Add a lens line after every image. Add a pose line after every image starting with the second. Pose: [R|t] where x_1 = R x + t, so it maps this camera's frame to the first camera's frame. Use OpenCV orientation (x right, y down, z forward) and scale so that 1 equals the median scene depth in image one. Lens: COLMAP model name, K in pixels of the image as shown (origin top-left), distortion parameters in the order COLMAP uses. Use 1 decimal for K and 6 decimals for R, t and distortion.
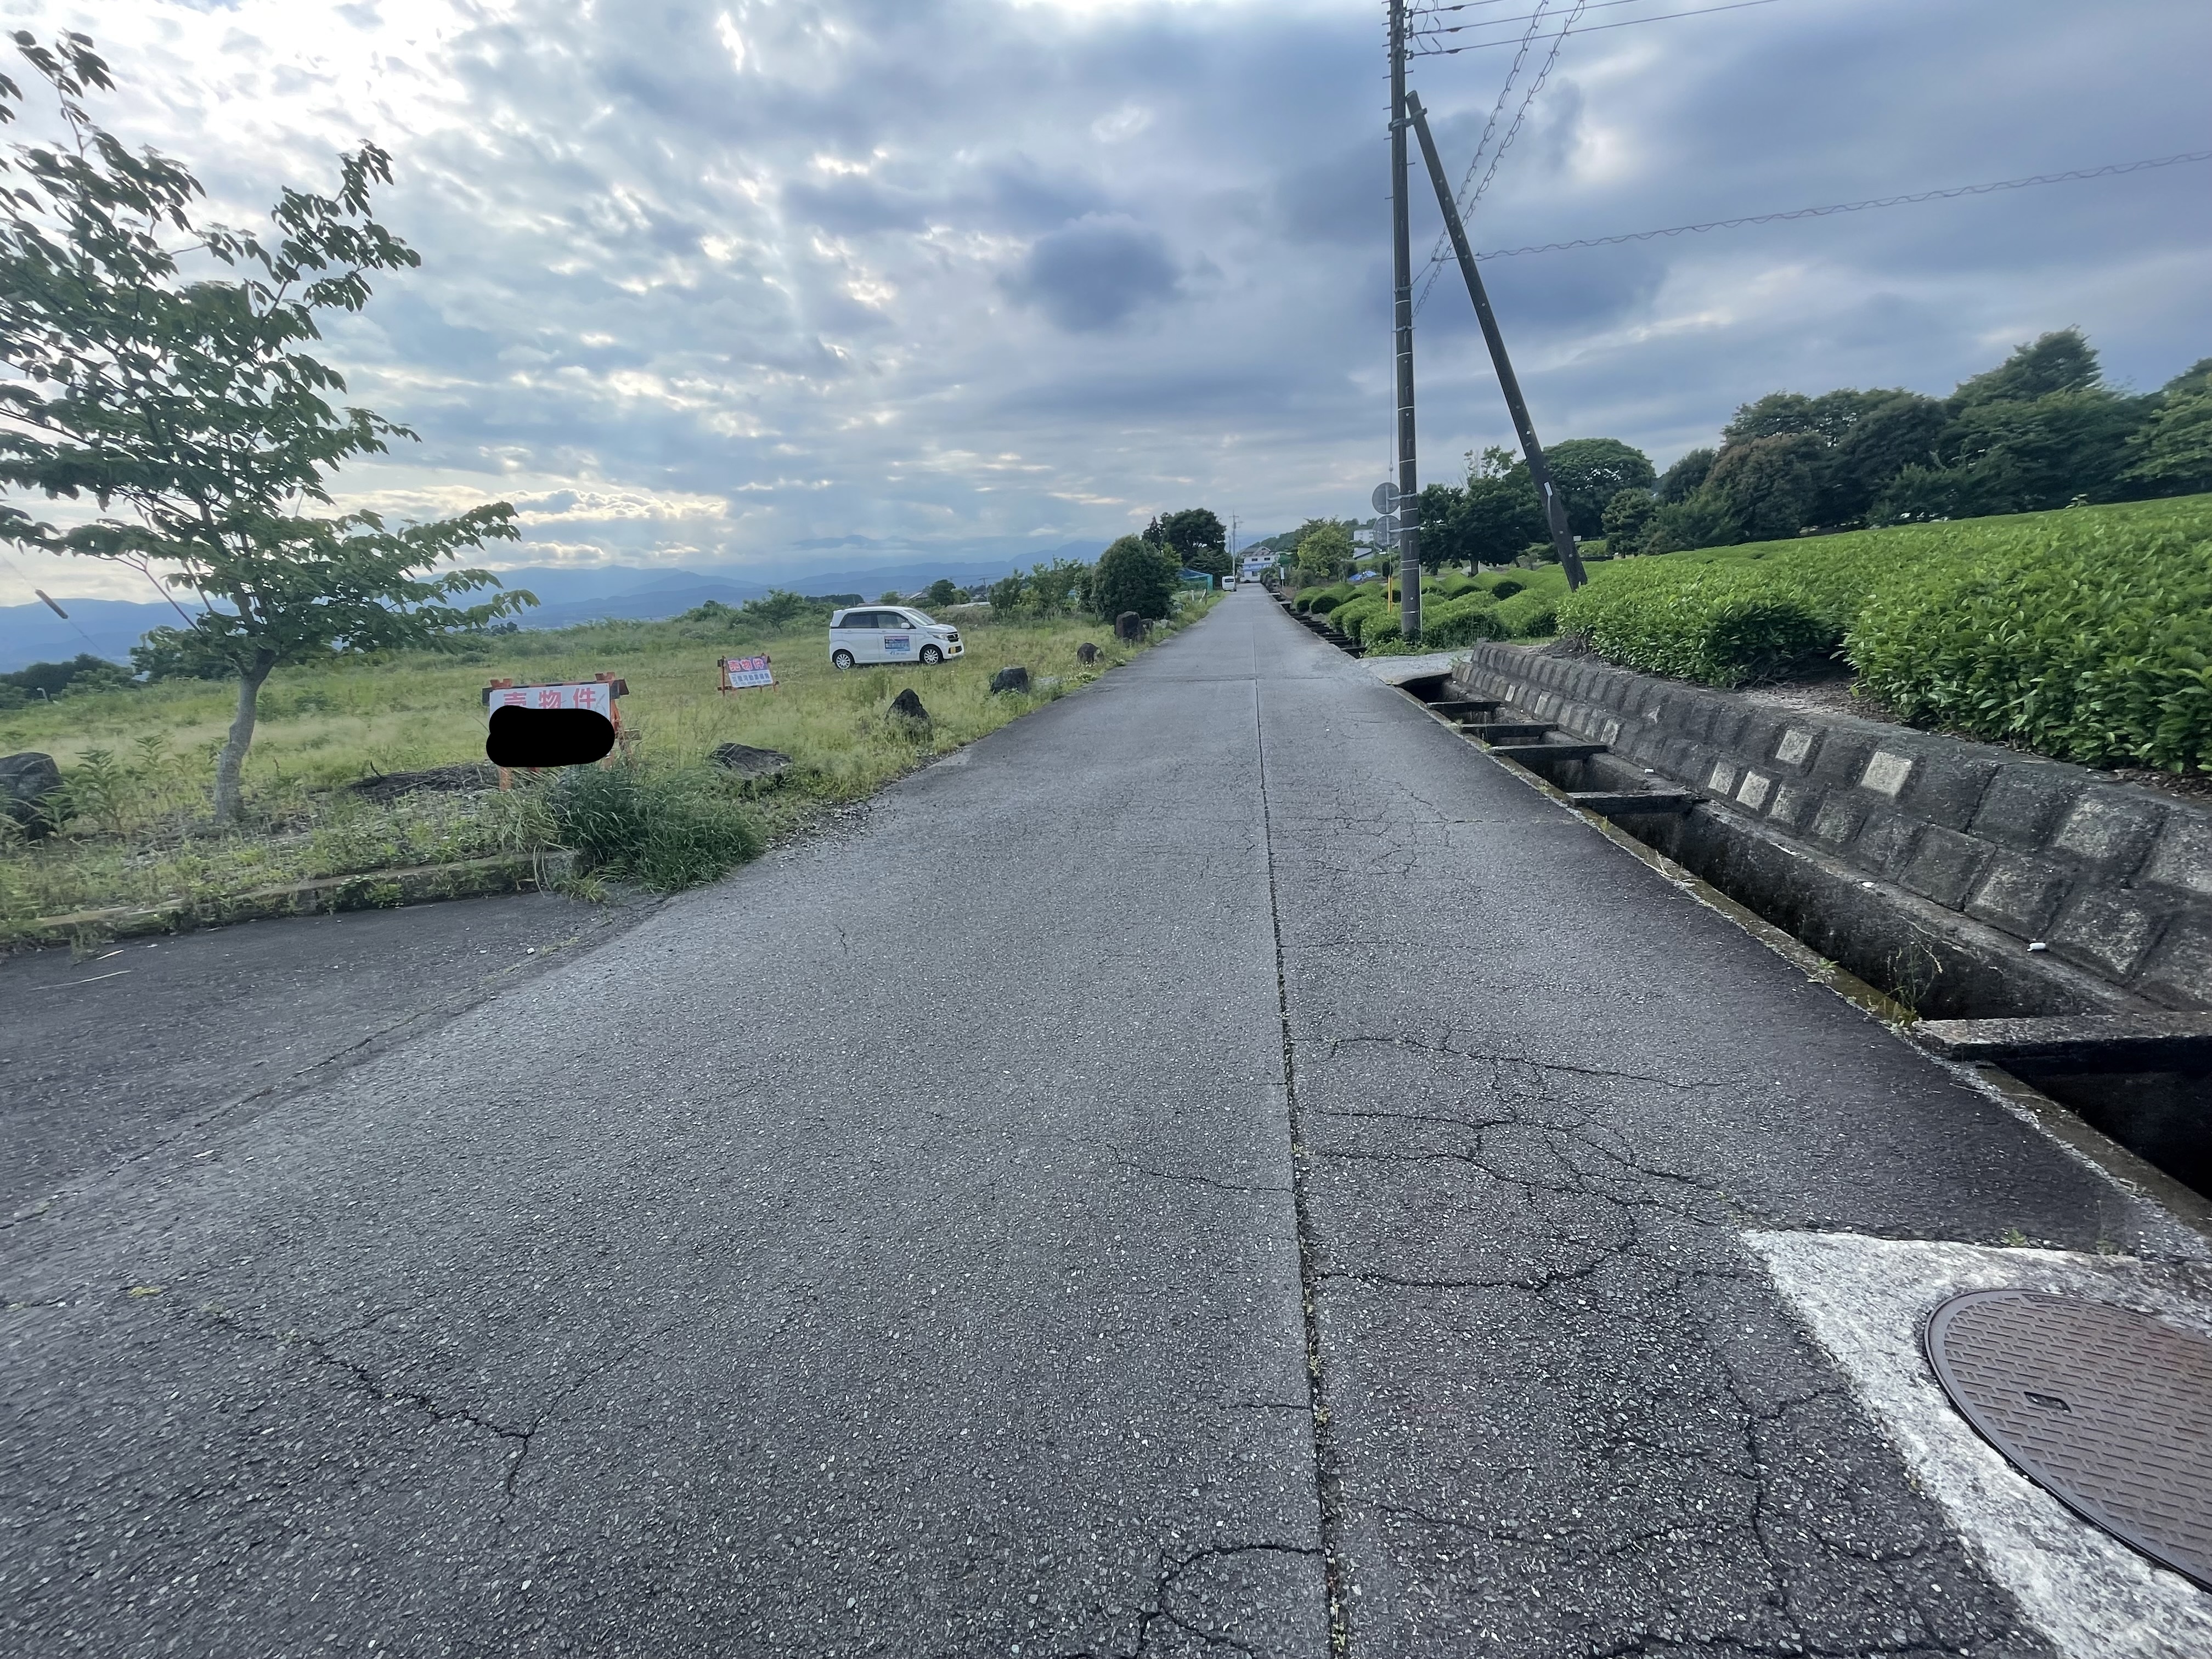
lens RADIAL K [[903.0, 0, 1134.4], [0, 903.0, 833.4], [0, 0, 1]] dist [0.004627, -0.001703]
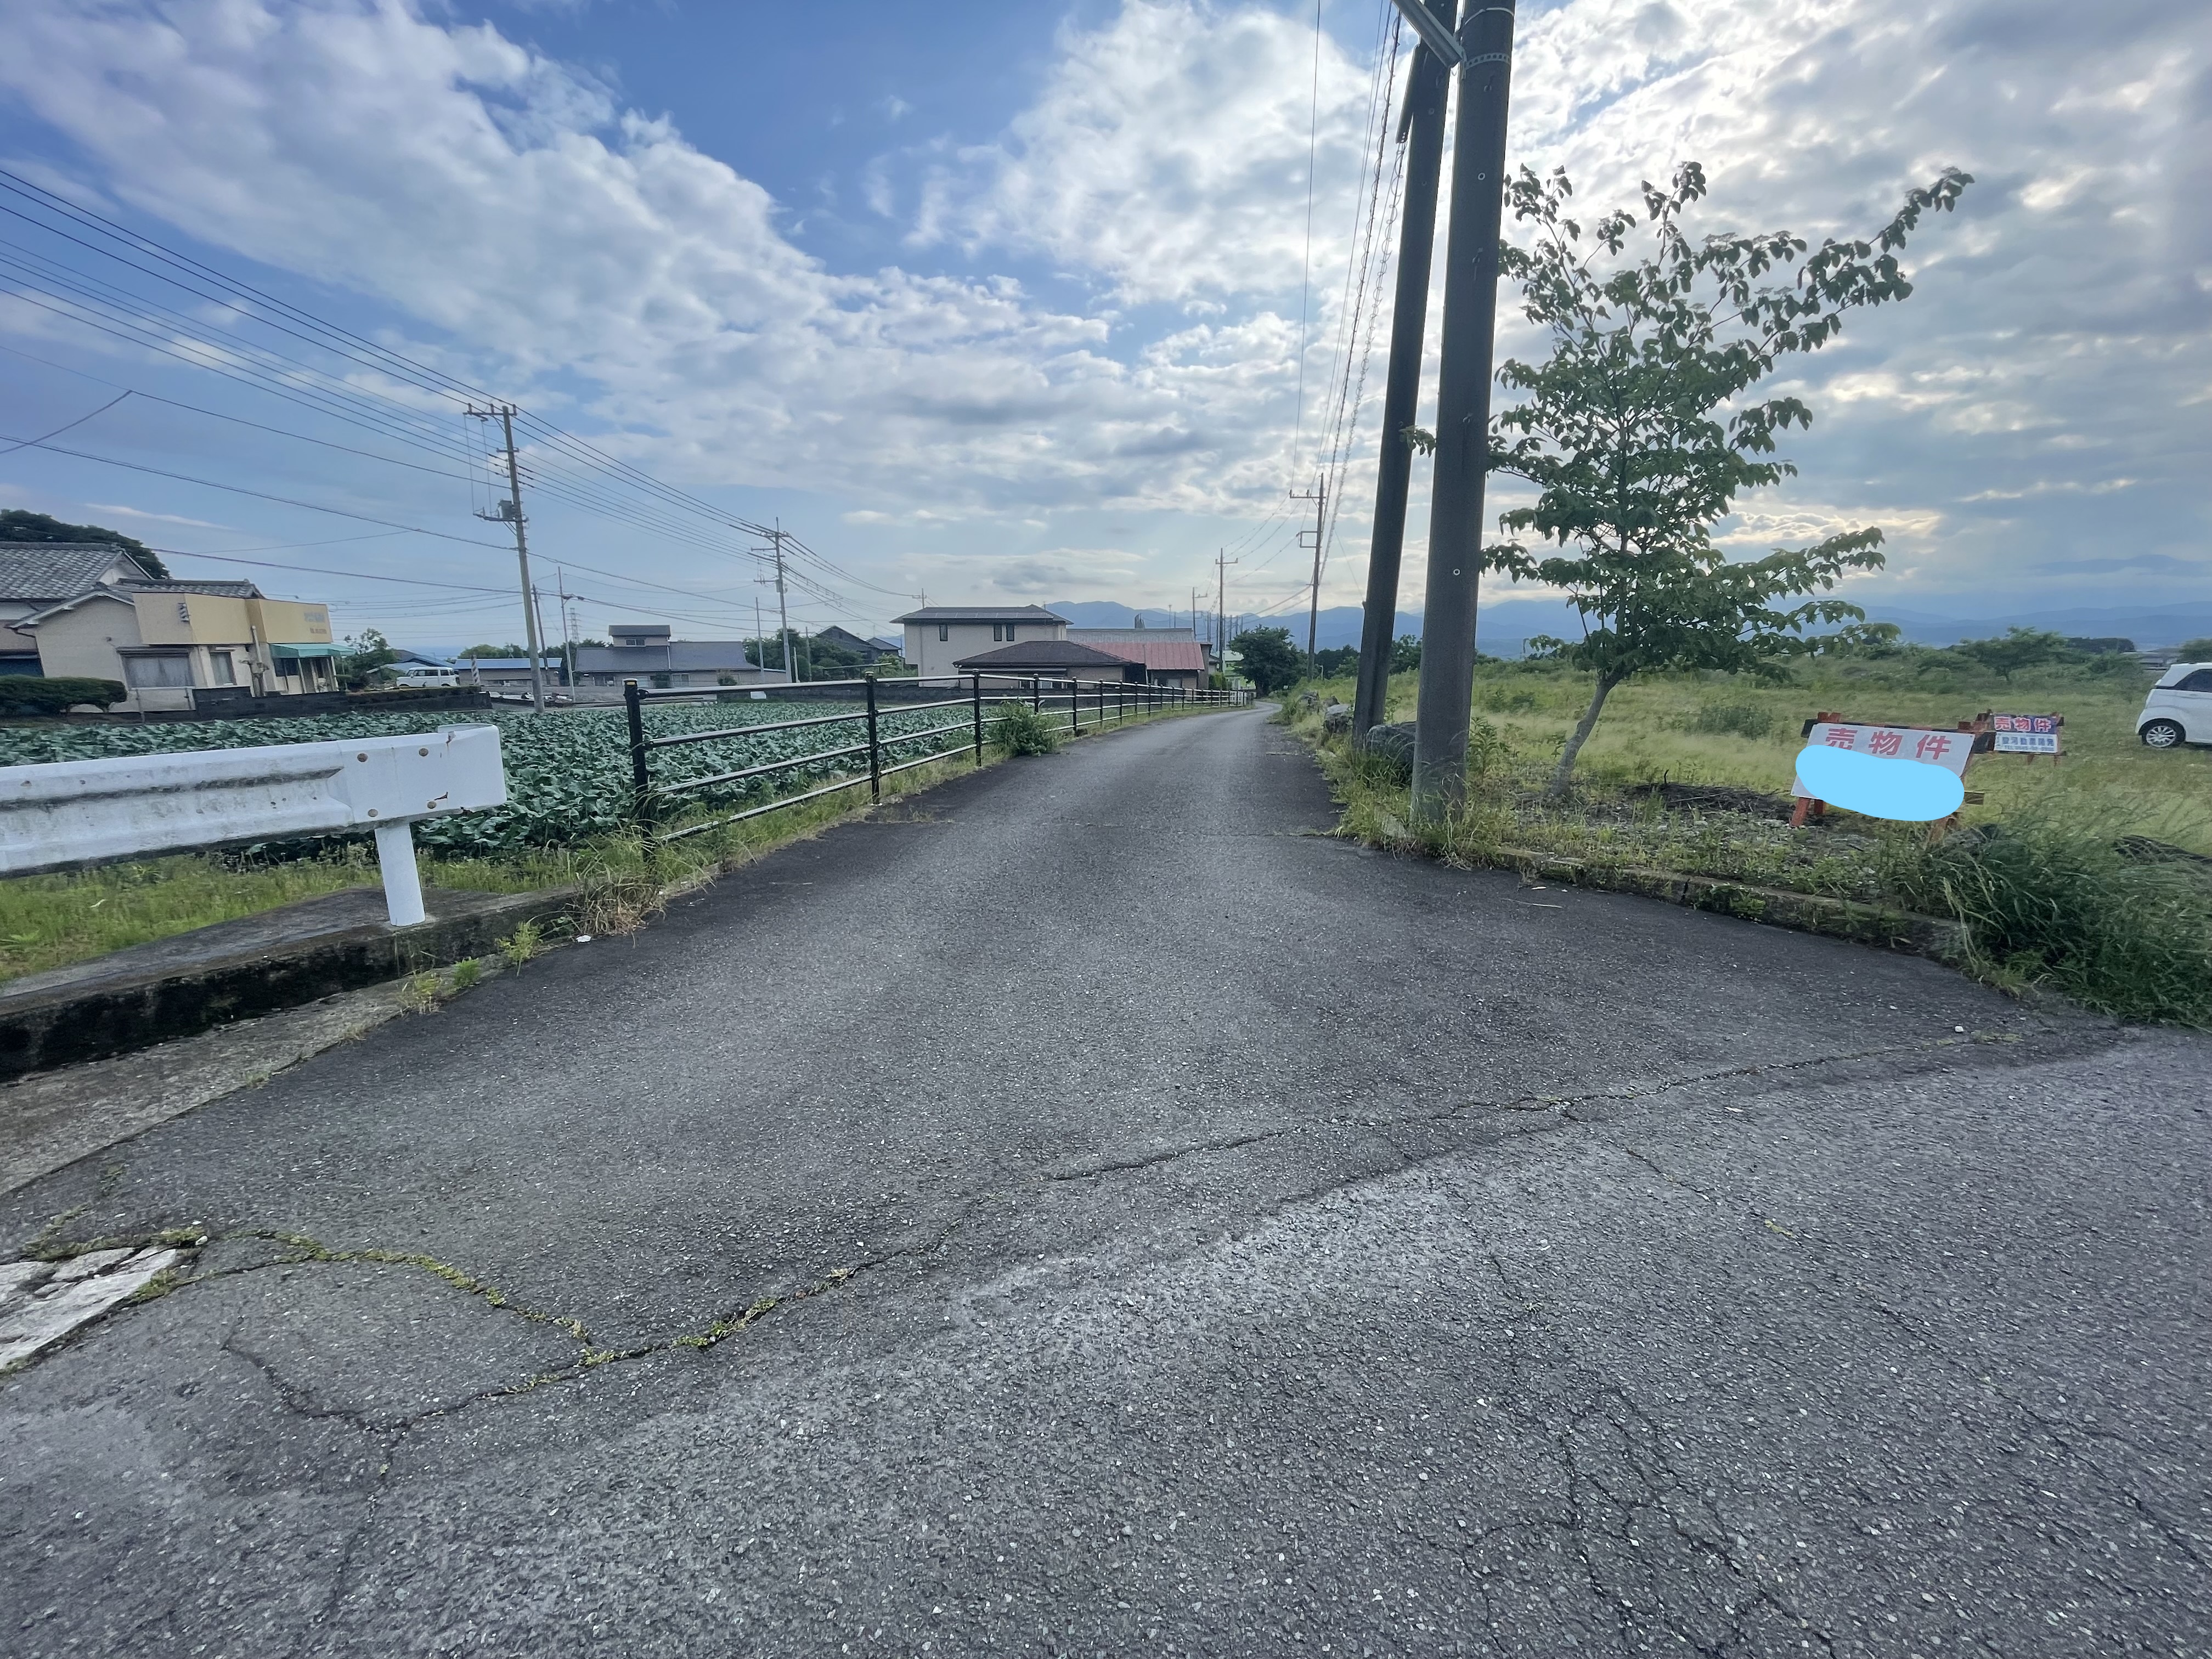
lens RADIAL K [[903.0, 0, 1080.7], [0, 903.0, 837.9], [0, 0, 1]] dist [0.004627, -0.001703]
pose [[0.430621, 0.256632, -0.865278, -0.050118], [-0.273863, 0.950674, 0.145667, 0.009105], [0.859979, 0.174240, 0.479662, -0.033333]]
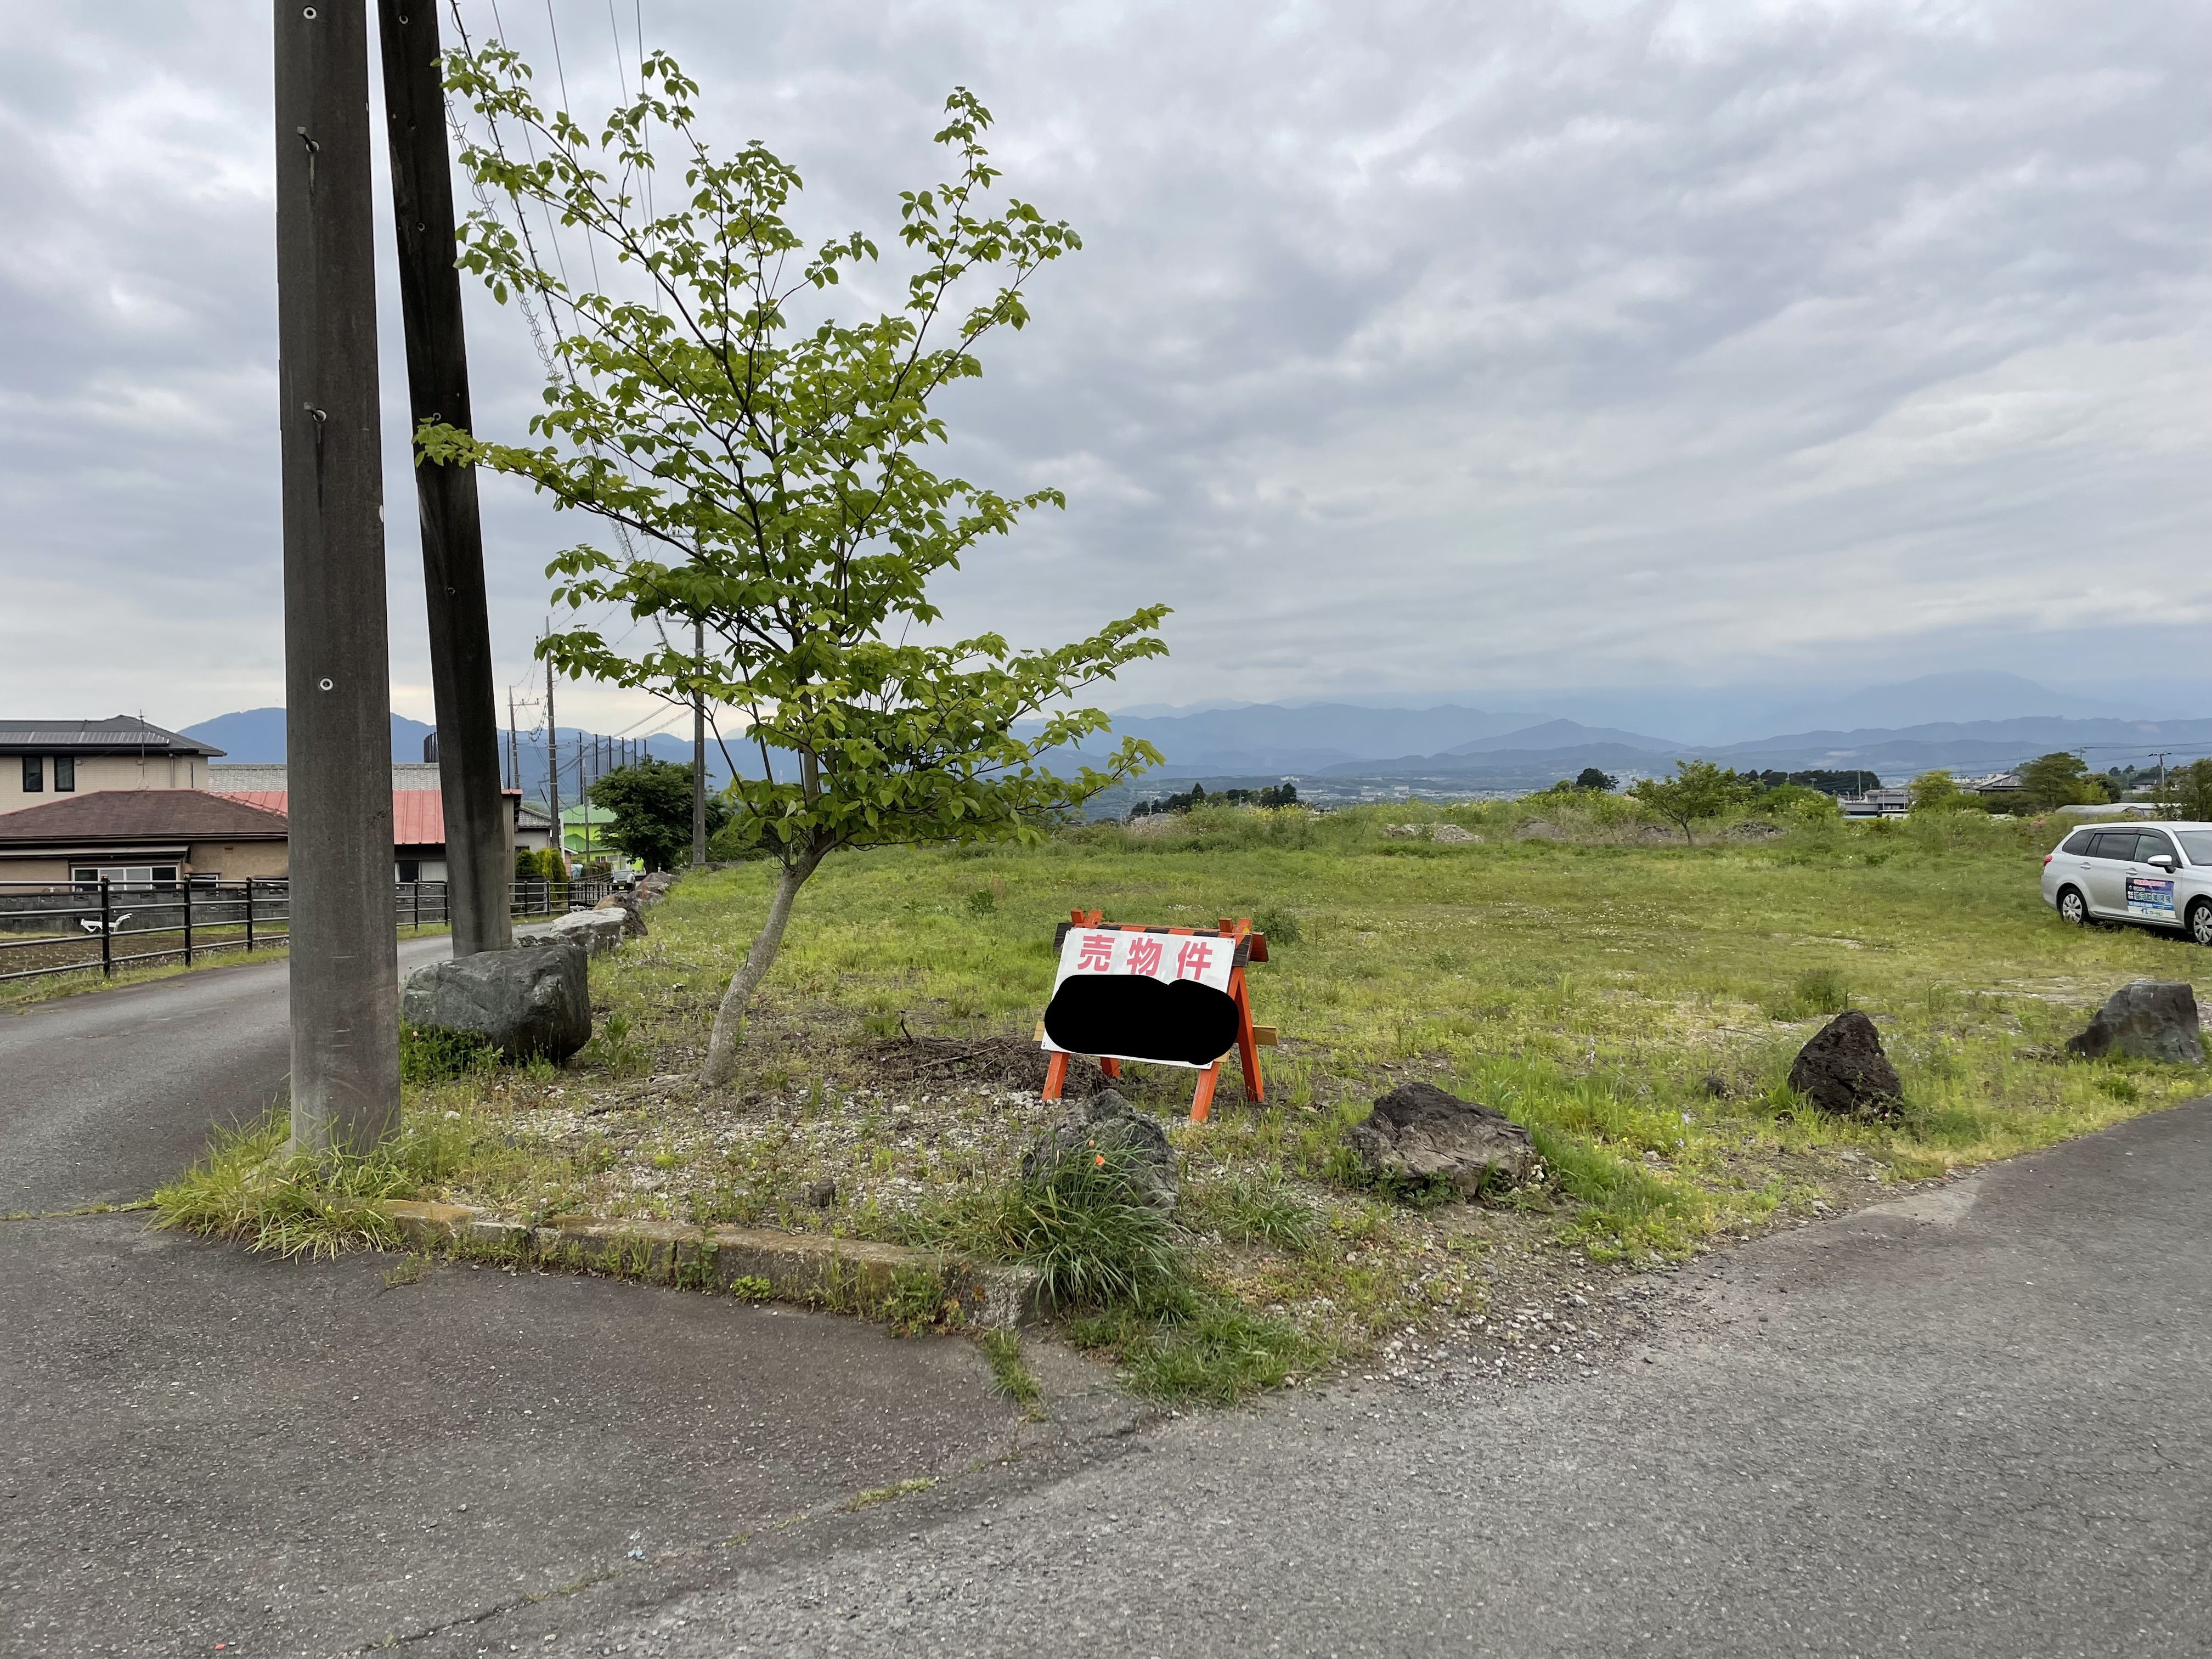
lens RADIAL K [[1684.6, 0, 1113.6], [0, 1684.6, 843.3], [0, 0, 1]] dist [0.098559, -0.011221]
pose [[0.760293, 0.083035, -0.644251, 0.004131], [-0.216956, 0.967303, -0.131362, -0.019183], [0.612278, 0.239648, 0.753449, 0.046065]]
